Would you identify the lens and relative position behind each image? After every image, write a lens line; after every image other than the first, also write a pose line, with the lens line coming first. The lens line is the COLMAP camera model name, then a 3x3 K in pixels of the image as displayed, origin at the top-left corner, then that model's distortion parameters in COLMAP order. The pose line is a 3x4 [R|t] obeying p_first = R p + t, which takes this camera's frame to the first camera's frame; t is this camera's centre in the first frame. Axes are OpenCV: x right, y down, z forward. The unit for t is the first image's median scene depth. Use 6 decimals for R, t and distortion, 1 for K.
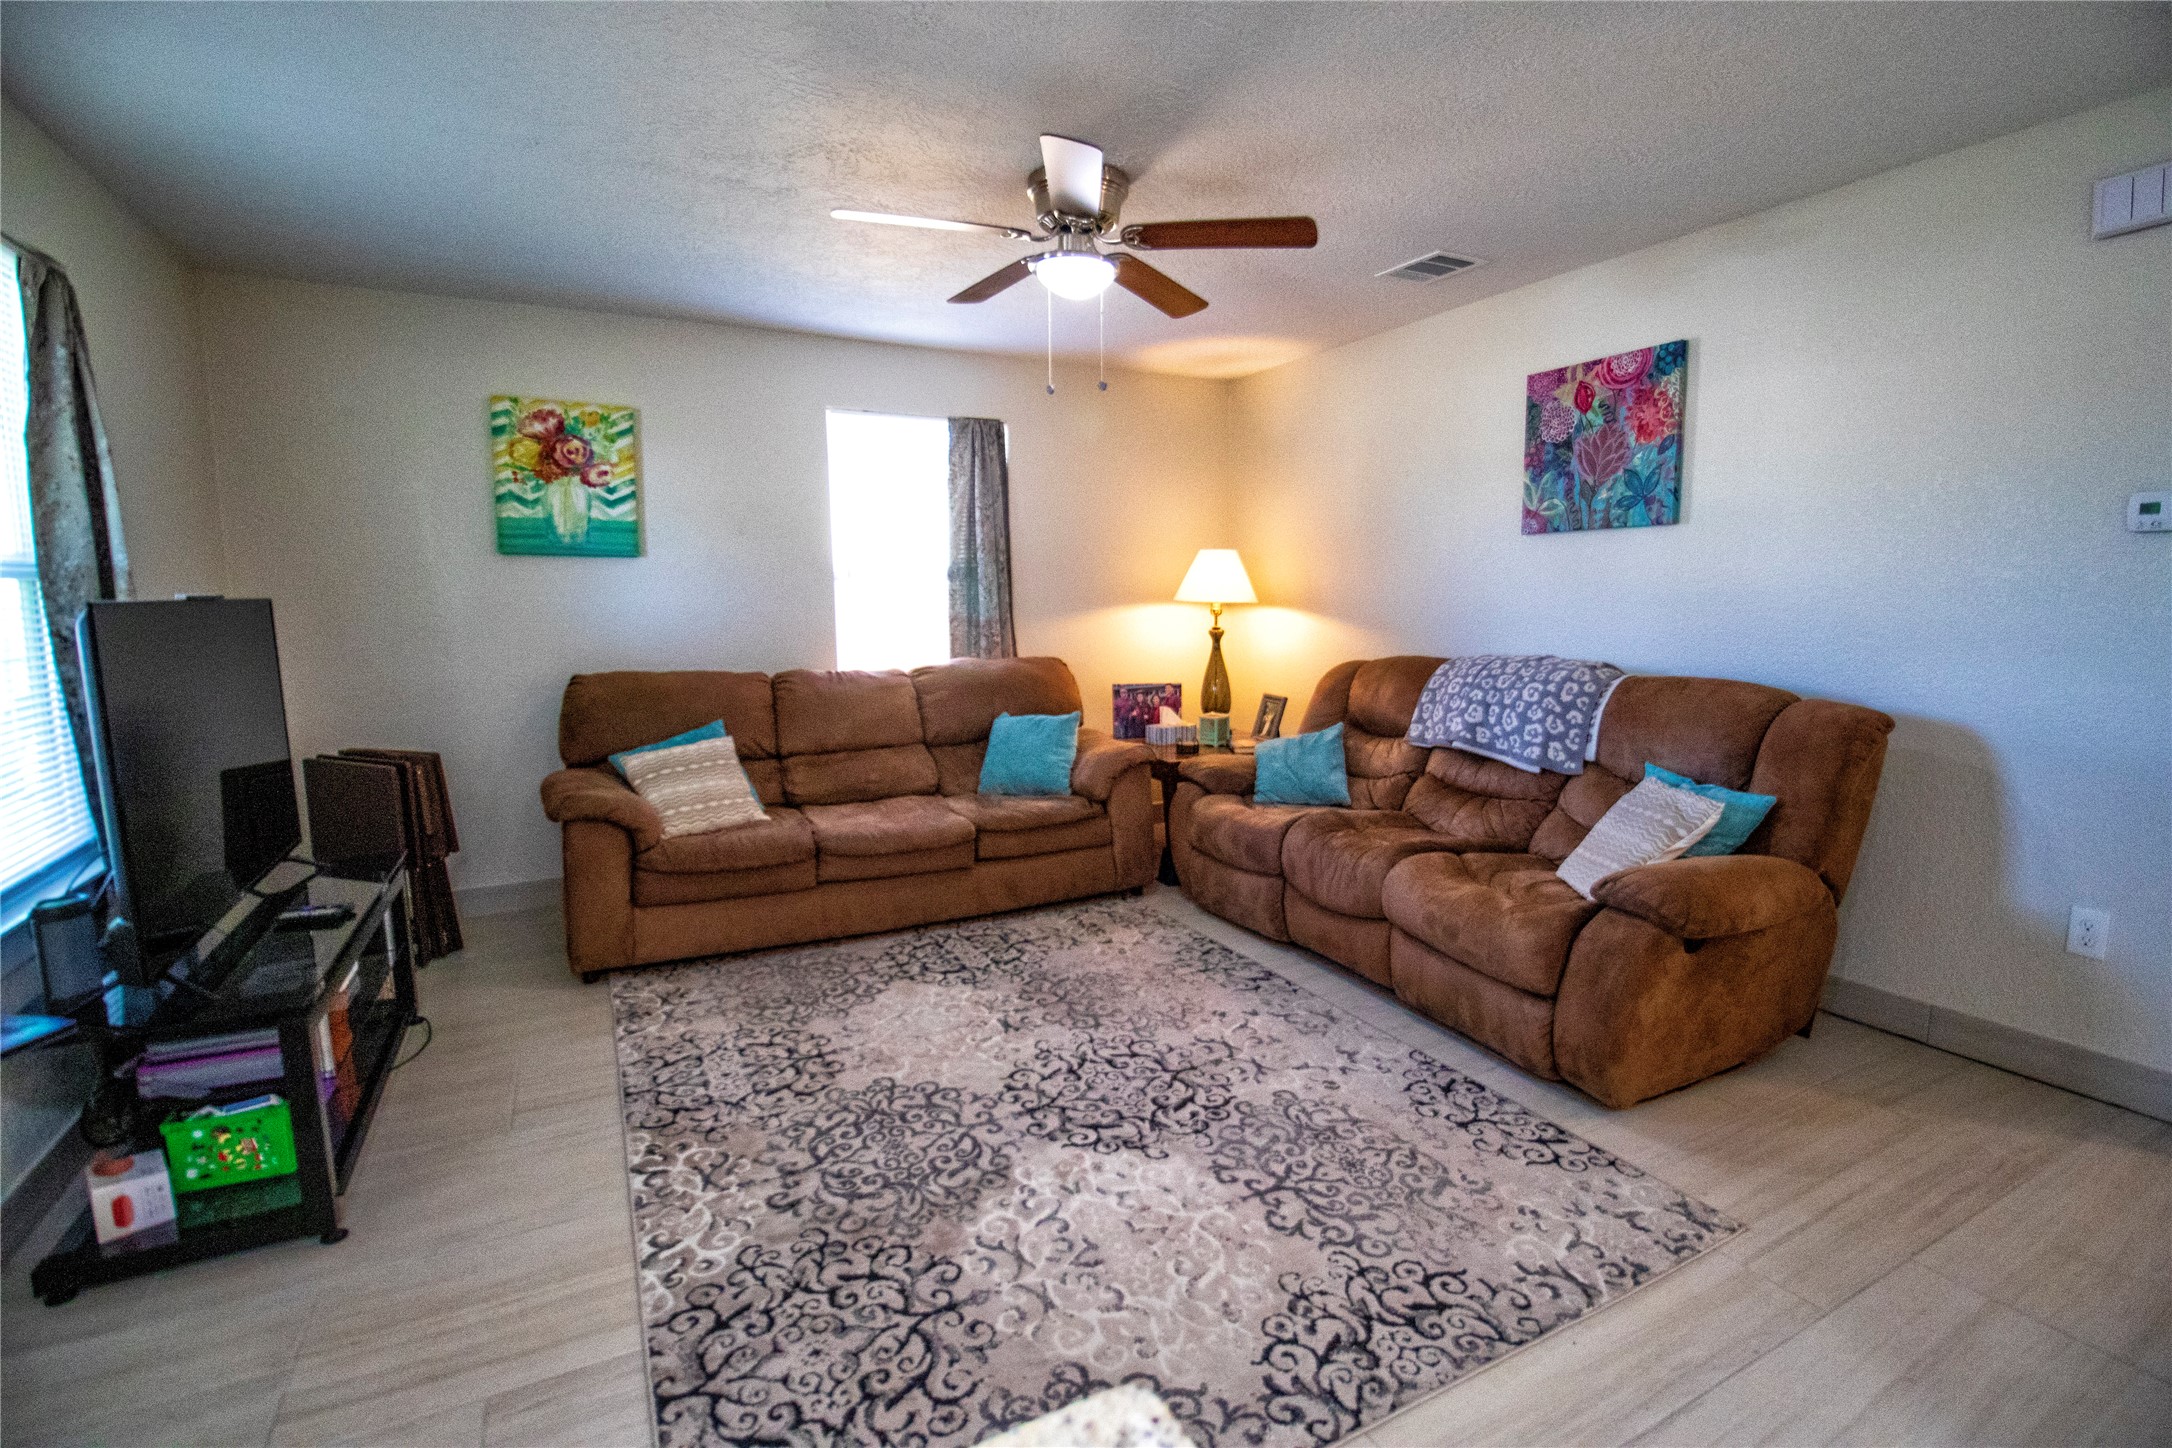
lens RADIAL K [[1004.7, 0, 1090.4], [0, 1004.7, 698.3], [0, 0, 1]] dist [-0.002861, -0.012386]
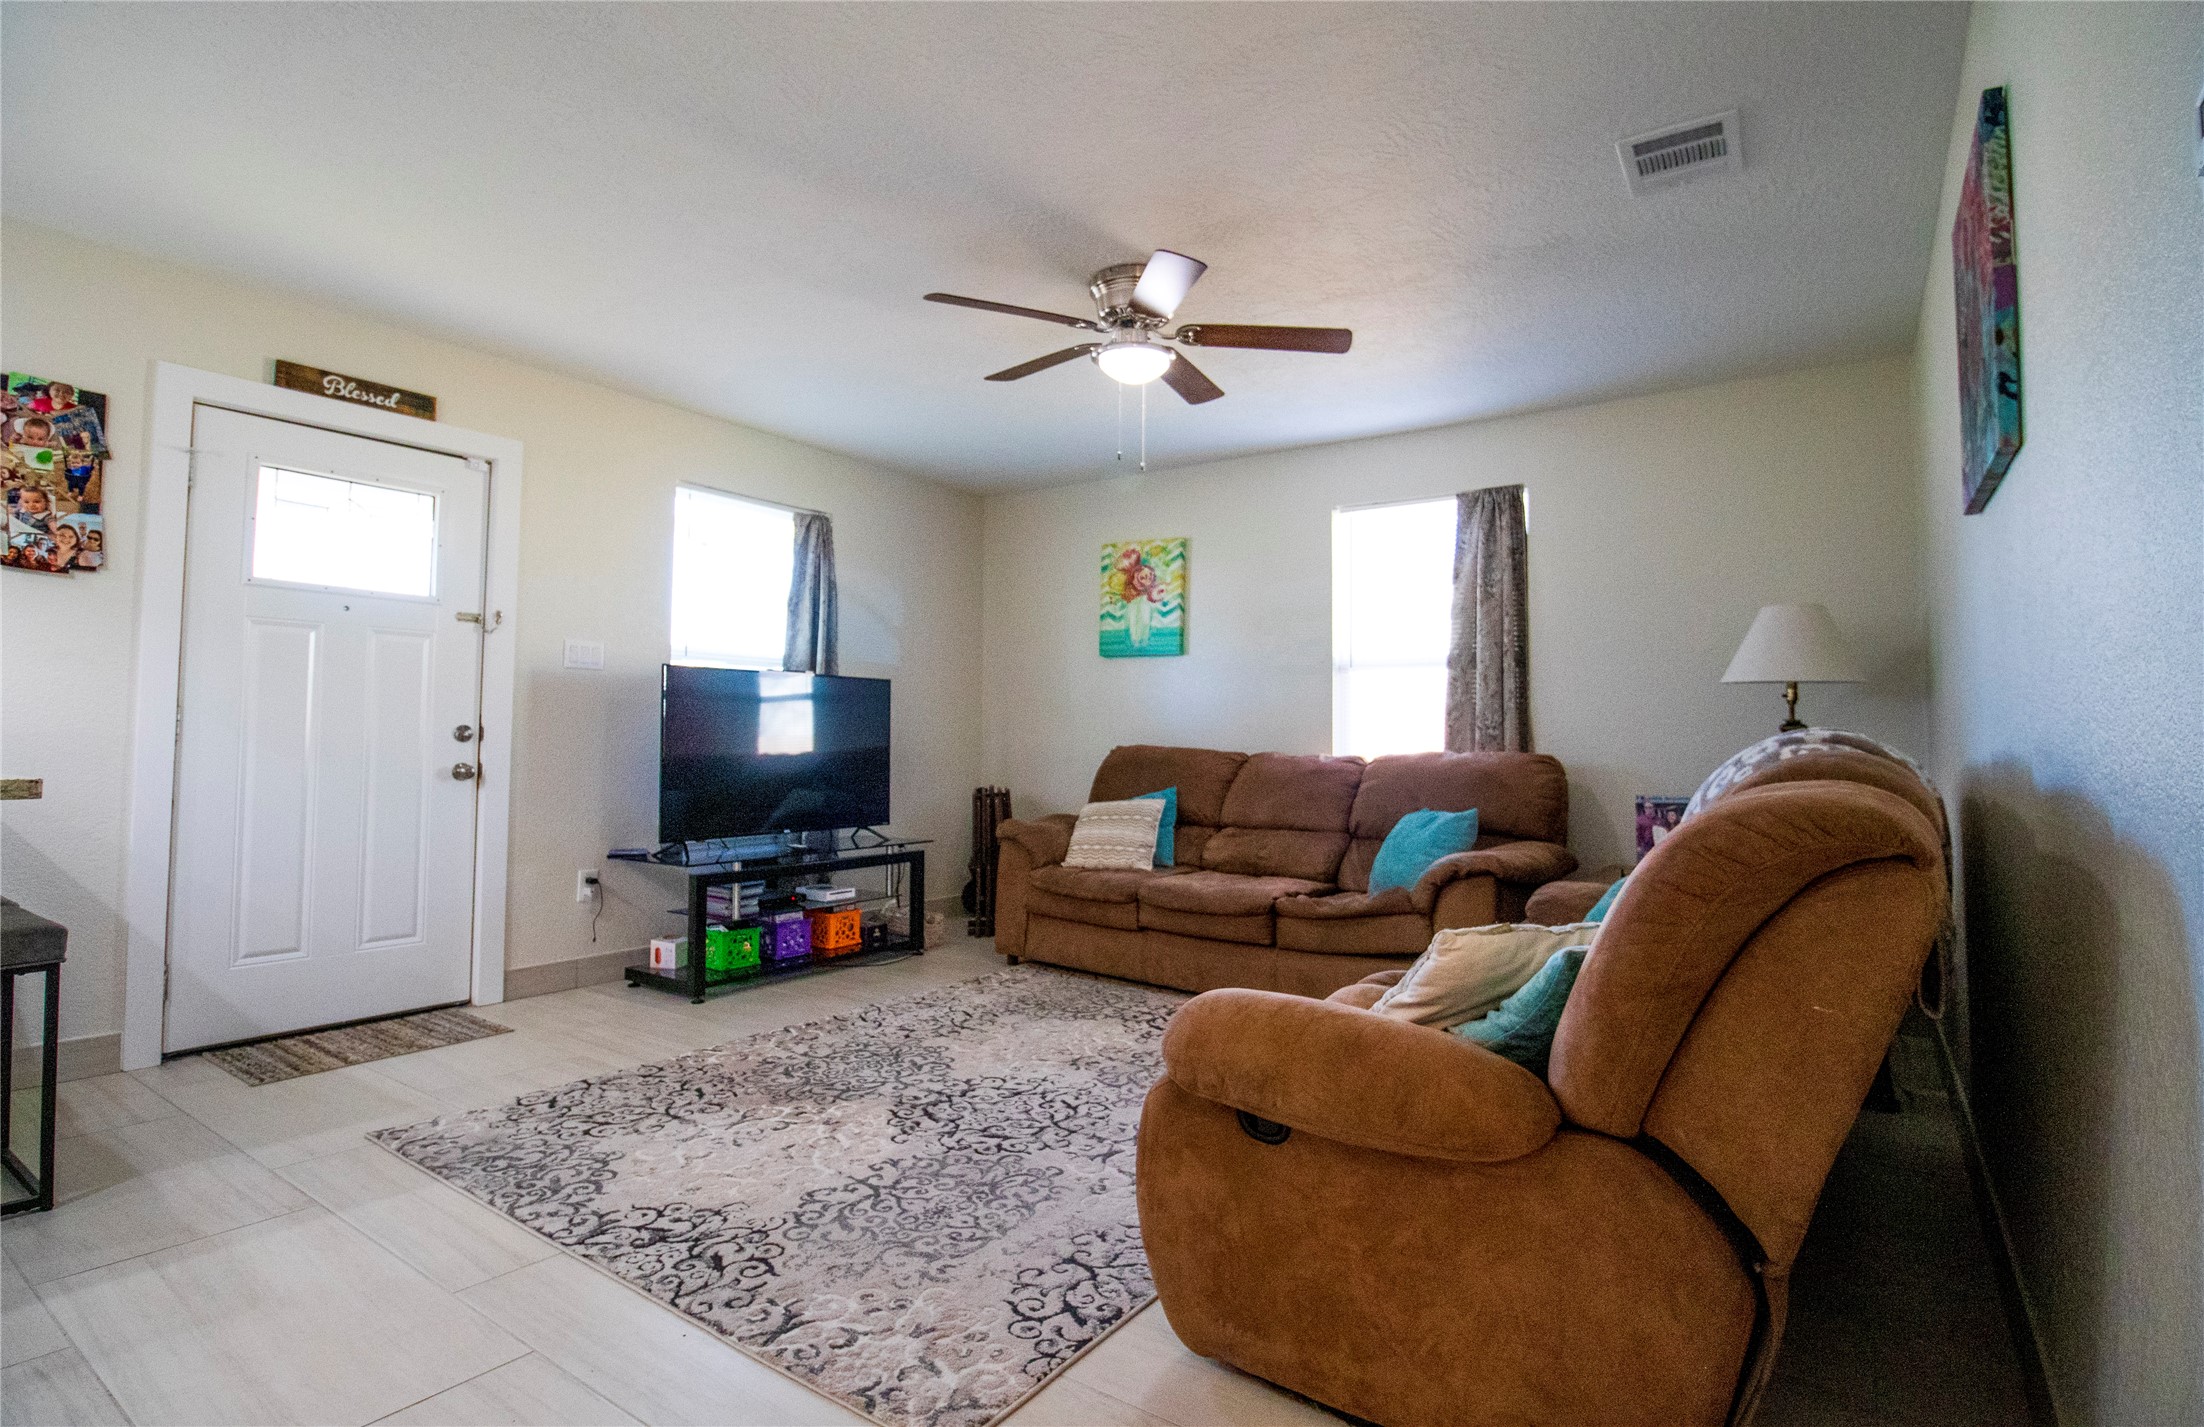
lens RADIAL K [[1087.1, 0, 1108.9], [0, 1087.1, 672.4], [0, 0, 1]] dist [-0.010008, -0.000811]
pose [[0.450189, -0.042821, -0.891906, 1.101345], [-0.112052, 0.988245, -0.104005, 0.044184], [0.885875, 0.146761, 0.440099, 0.538853]]
